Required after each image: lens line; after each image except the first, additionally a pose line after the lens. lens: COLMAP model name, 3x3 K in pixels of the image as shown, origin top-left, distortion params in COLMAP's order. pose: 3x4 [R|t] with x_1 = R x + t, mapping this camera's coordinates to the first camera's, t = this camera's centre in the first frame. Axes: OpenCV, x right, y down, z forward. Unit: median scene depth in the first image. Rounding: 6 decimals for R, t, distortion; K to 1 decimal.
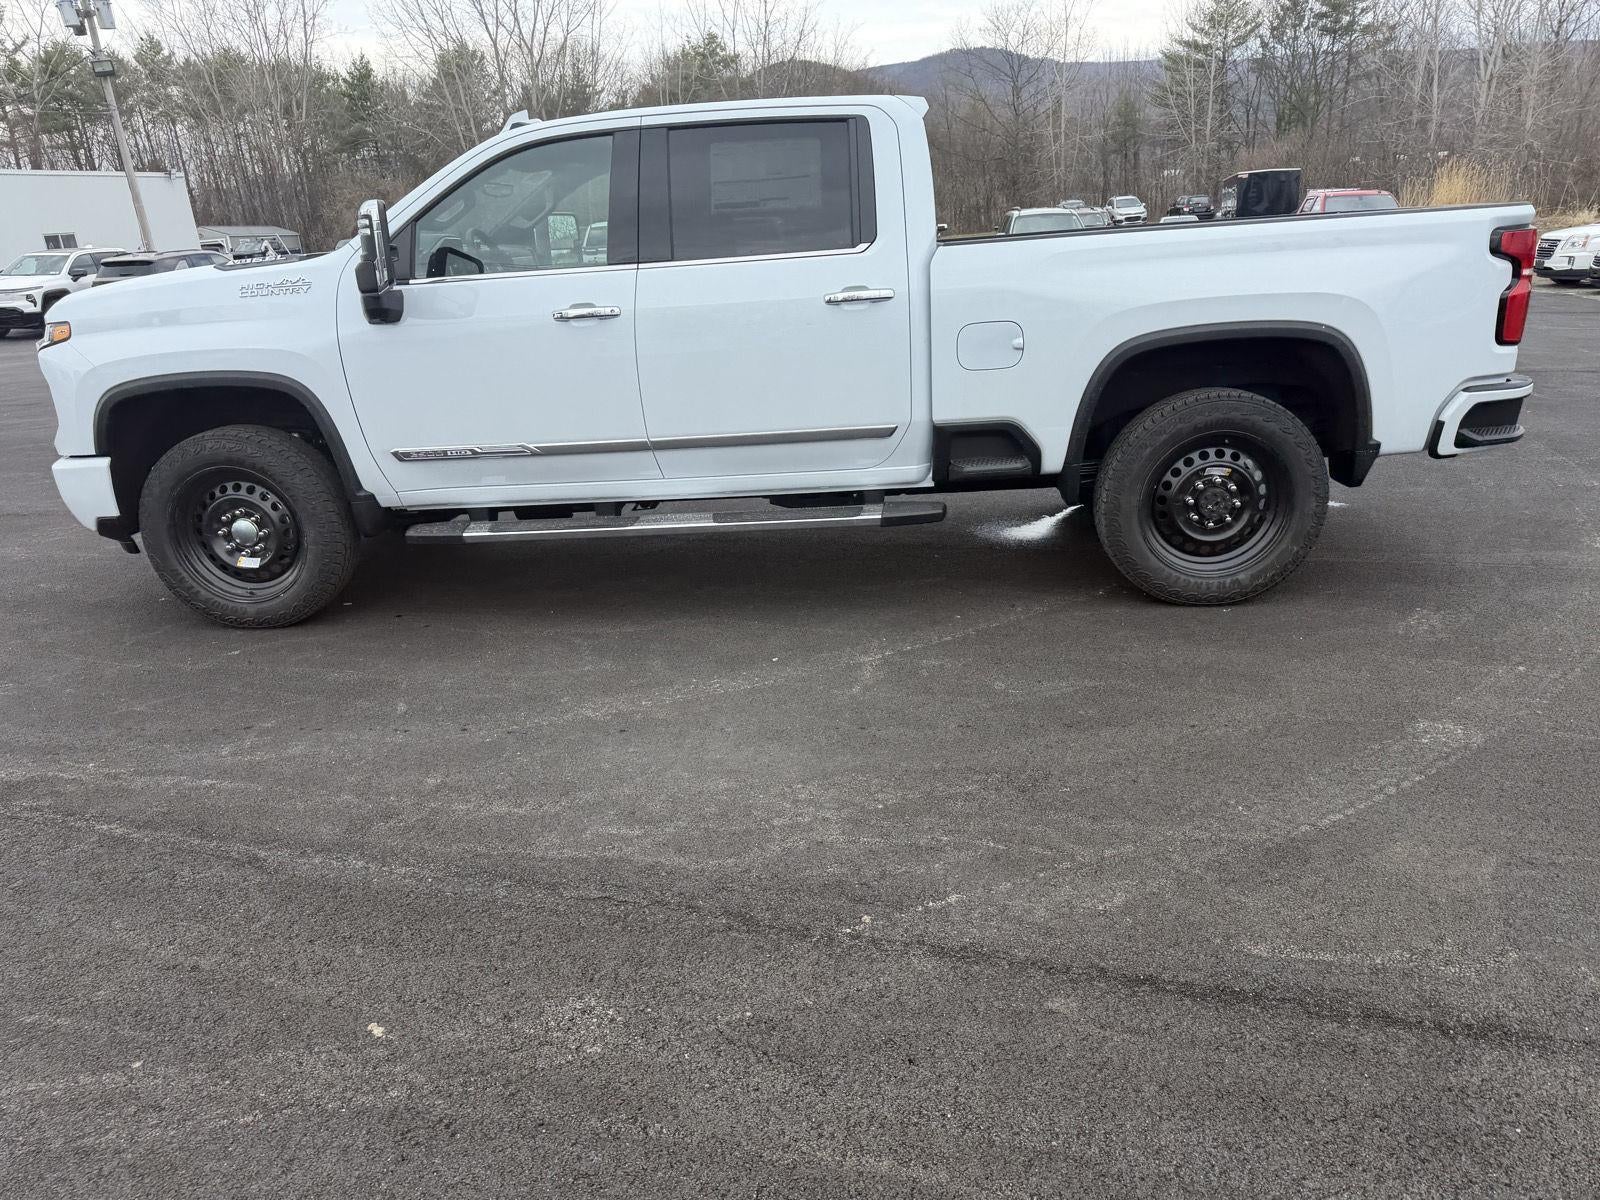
lens RADIAL K [[1131.4, 0, 793.4], [0, 1131.4, 602.9], [0, 0, 1]] dist [0.041286, -0.044147]
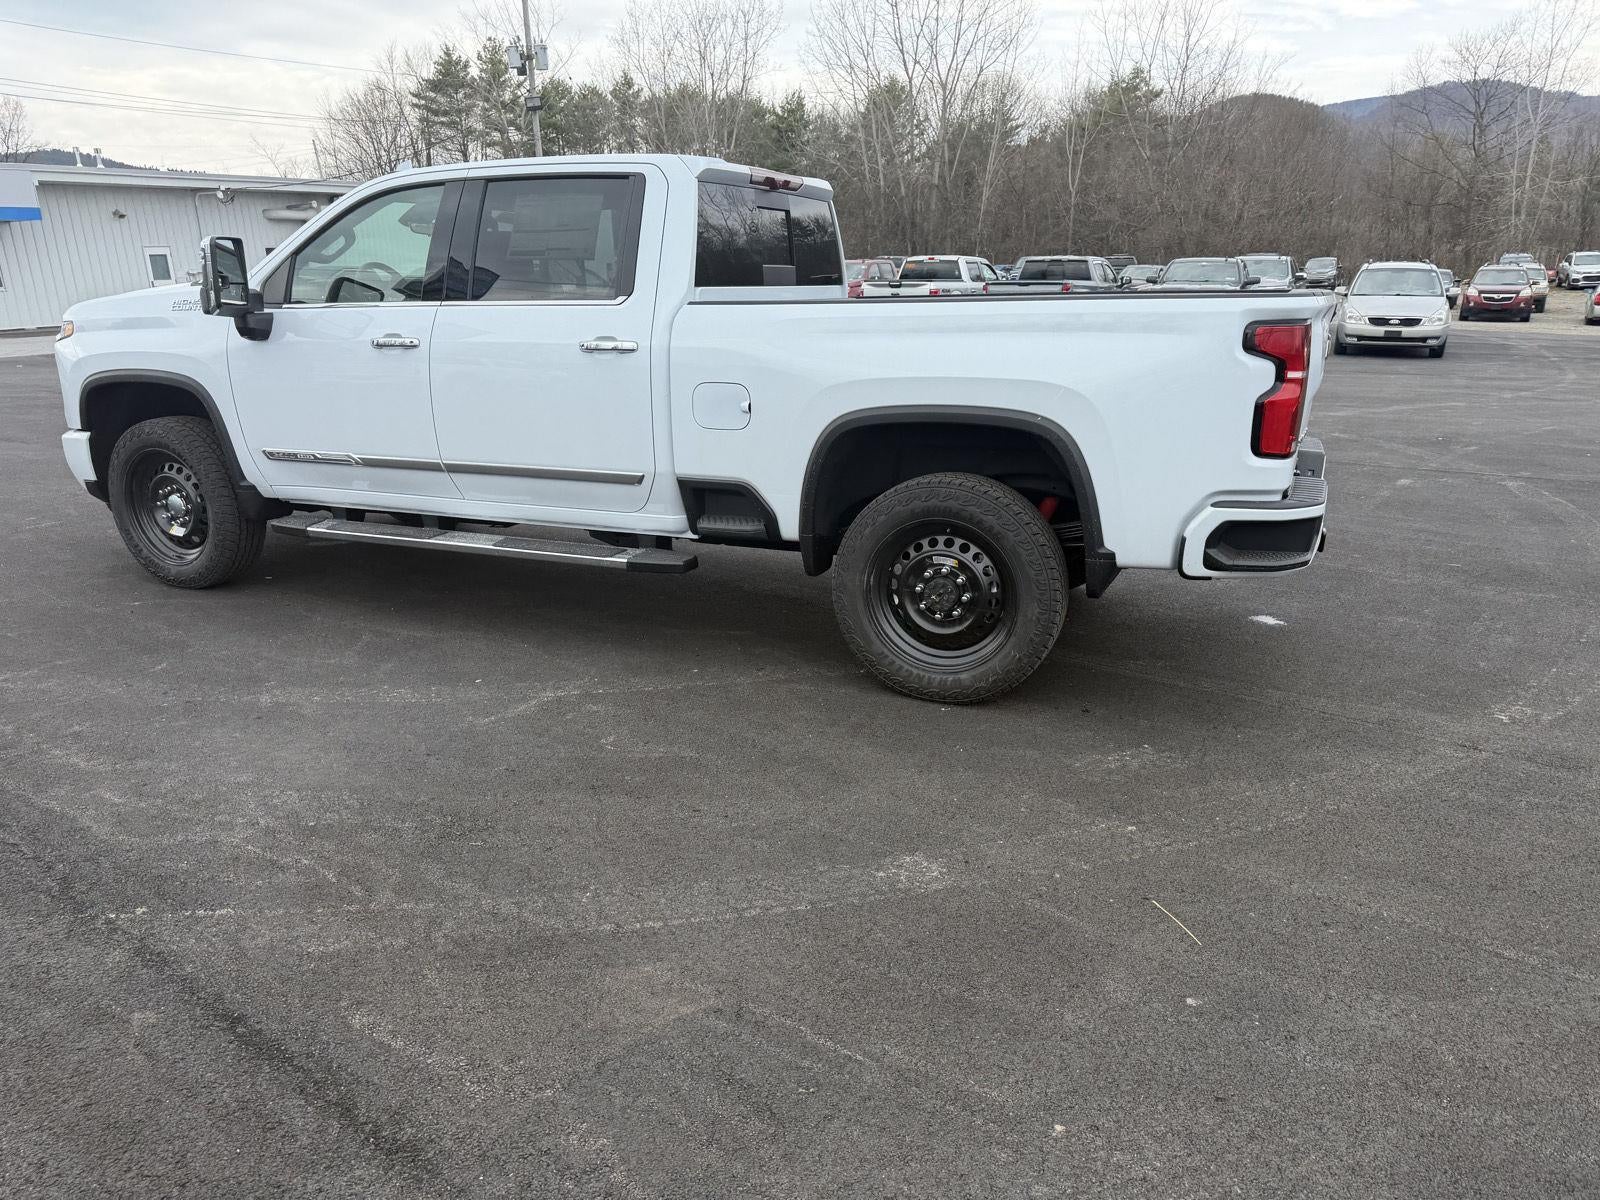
lens RADIAL K [[1131.4, 0, 797.7], [0, 1131.4, 606.8], [0, 0, 1]] dist [0.041286, -0.044147]
pose [[0.938631, 0.143380, -0.313710, 0.544067], [-0.150062, 0.988672, 0.002876, -0.061107], [0.310569, 0.044376, 0.949514, 0.079479]]
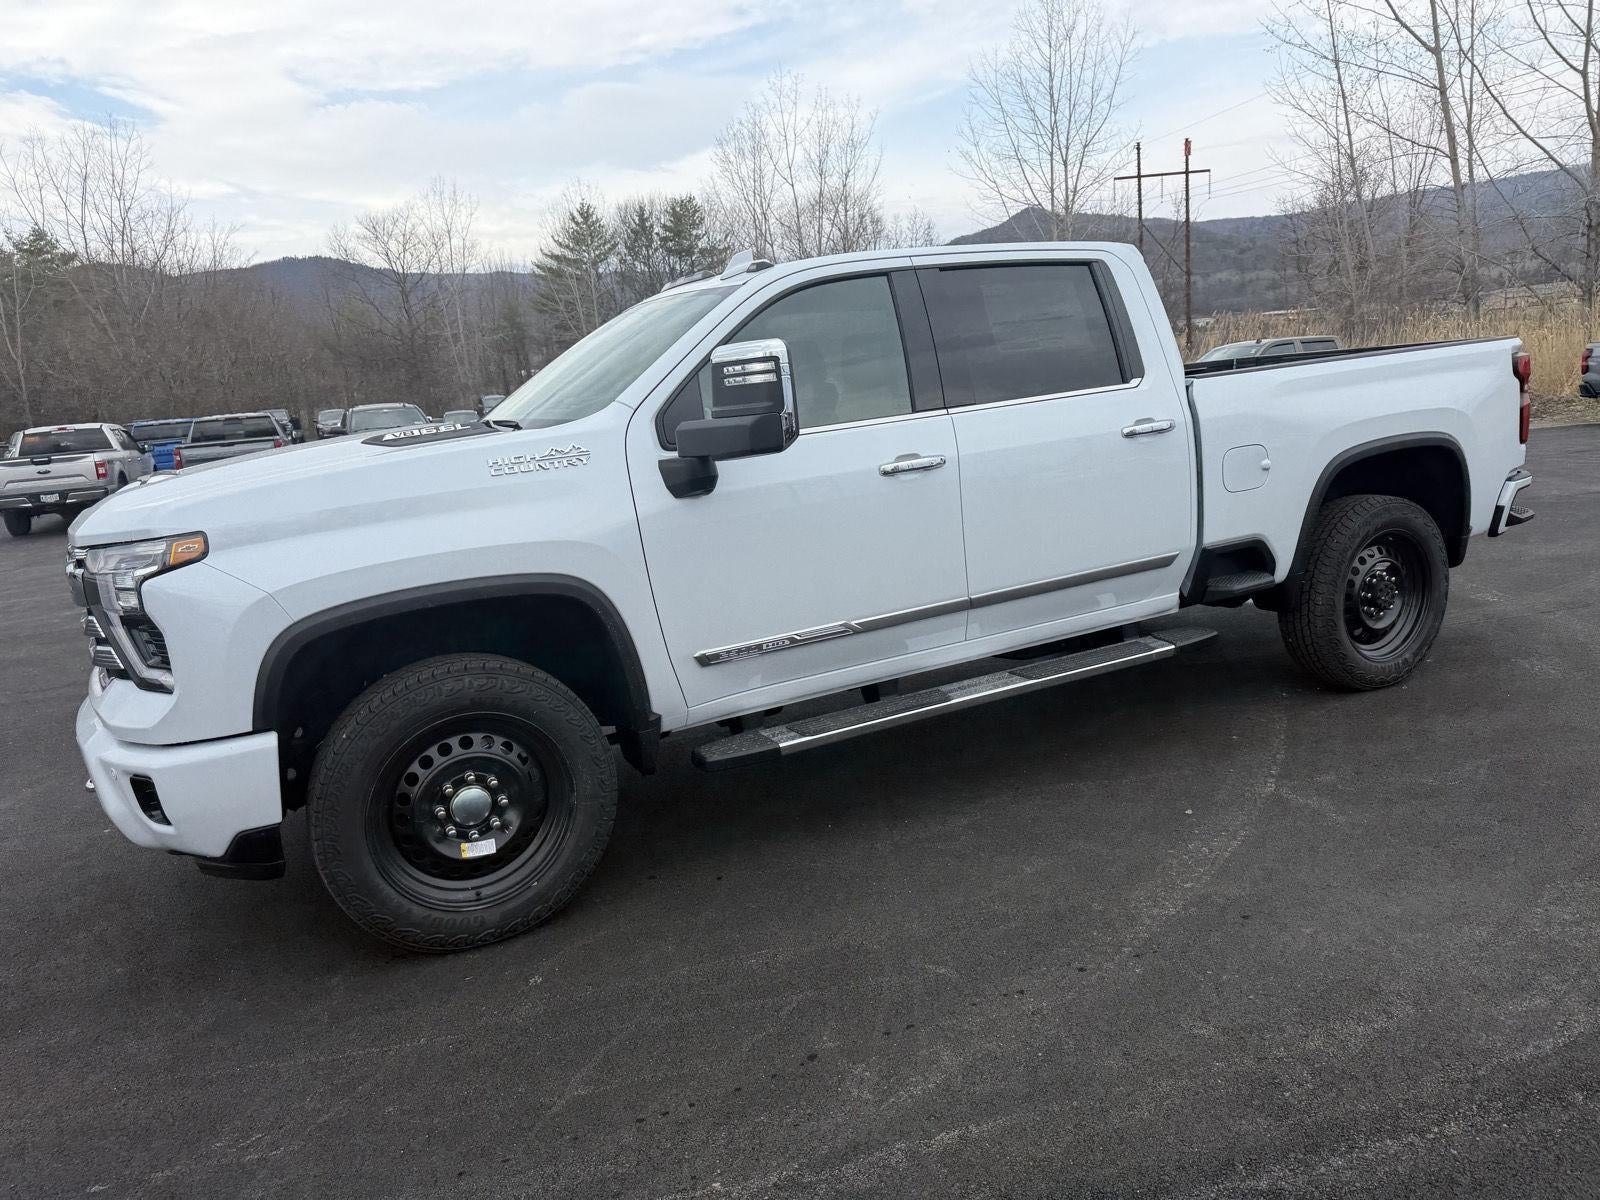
lens RADIAL K [[1131.4, 0, 792.1], [0, 1131.4, 579.5], [0, 0, 1]] dist [0.041286, -0.044147]
pose [[0.862785, -0.111319, 0.493163, -0.675187], [0.198206, 0.971847, -0.127390, -0.072738], [-0.465098, 0.207658, 0.860559, 0.298144]]
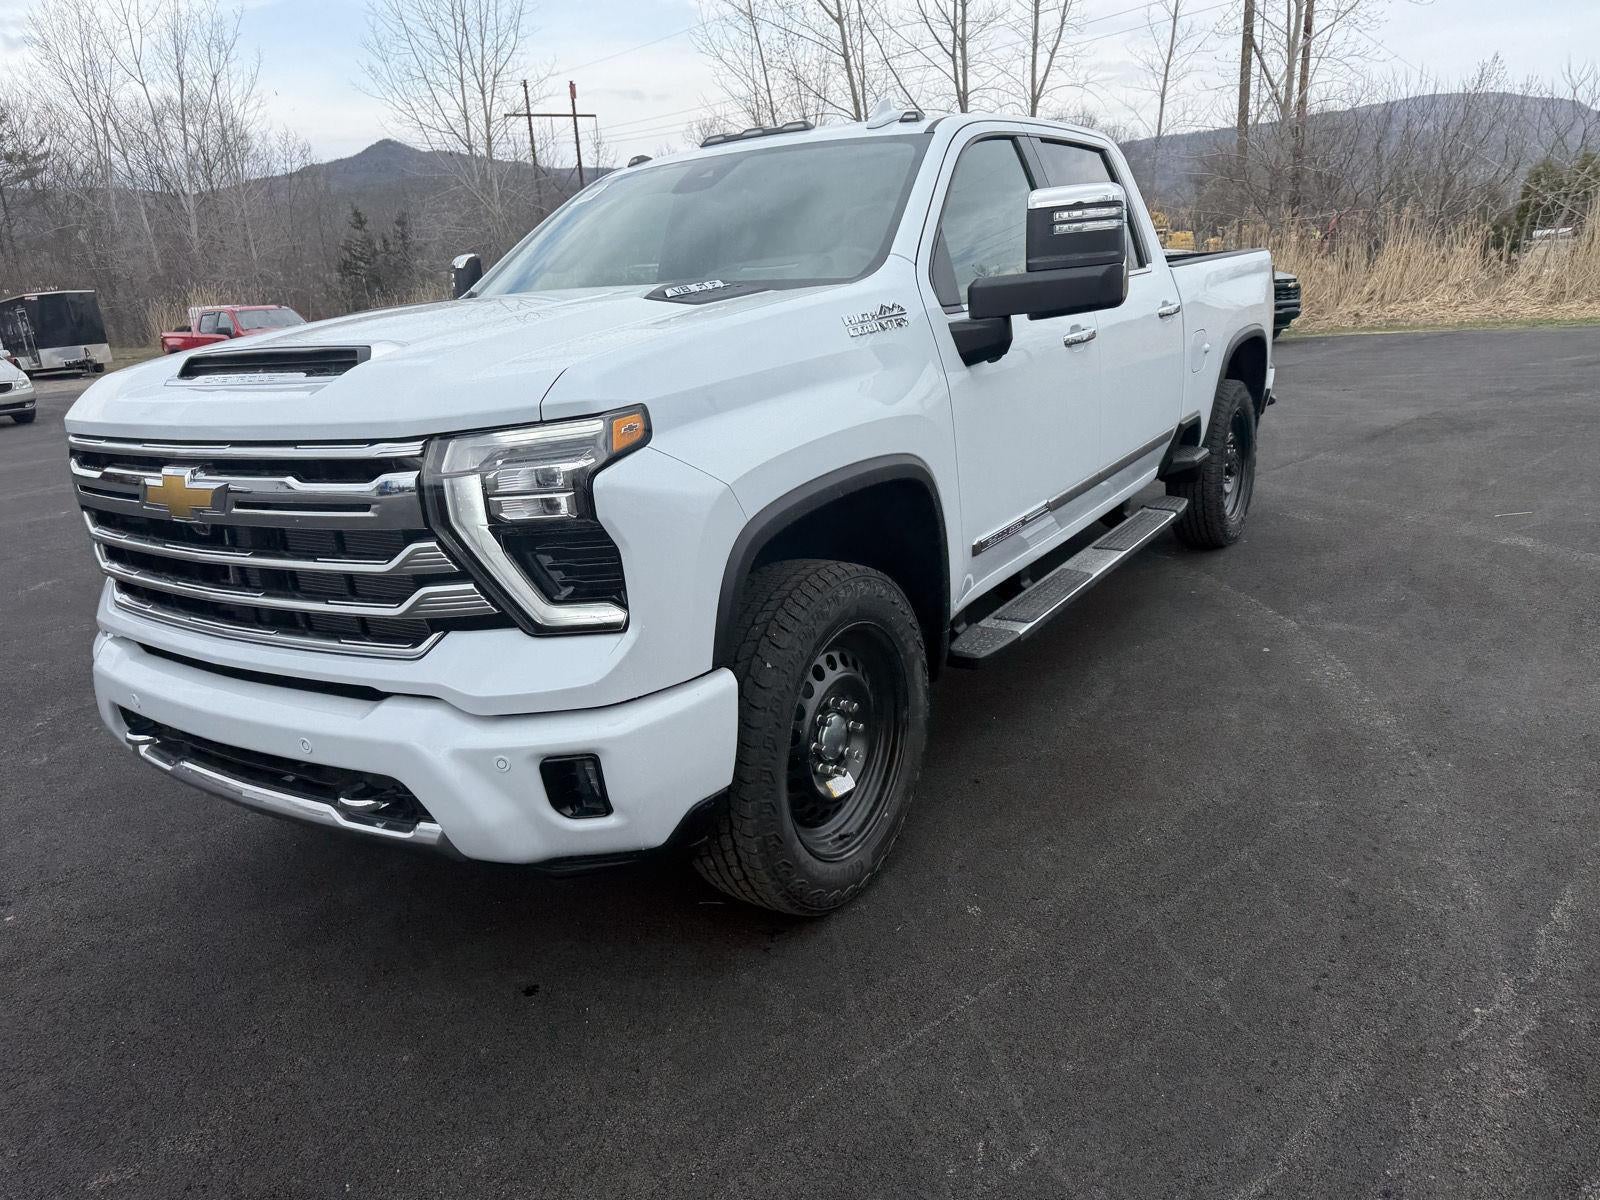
lens RADIAL K [[1131.4, 0, 798.2], [0, 1131.4, 592.5], [0, 0, 1]] dist [0.041286, -0.044147]
pose [[0.495118, -0.219741, 0.840578, -1.010056], [0.314867, 0.947101, 0.062125, -0.183028], [-0.809763, 0.233911, 0.538116, 0.723066]]
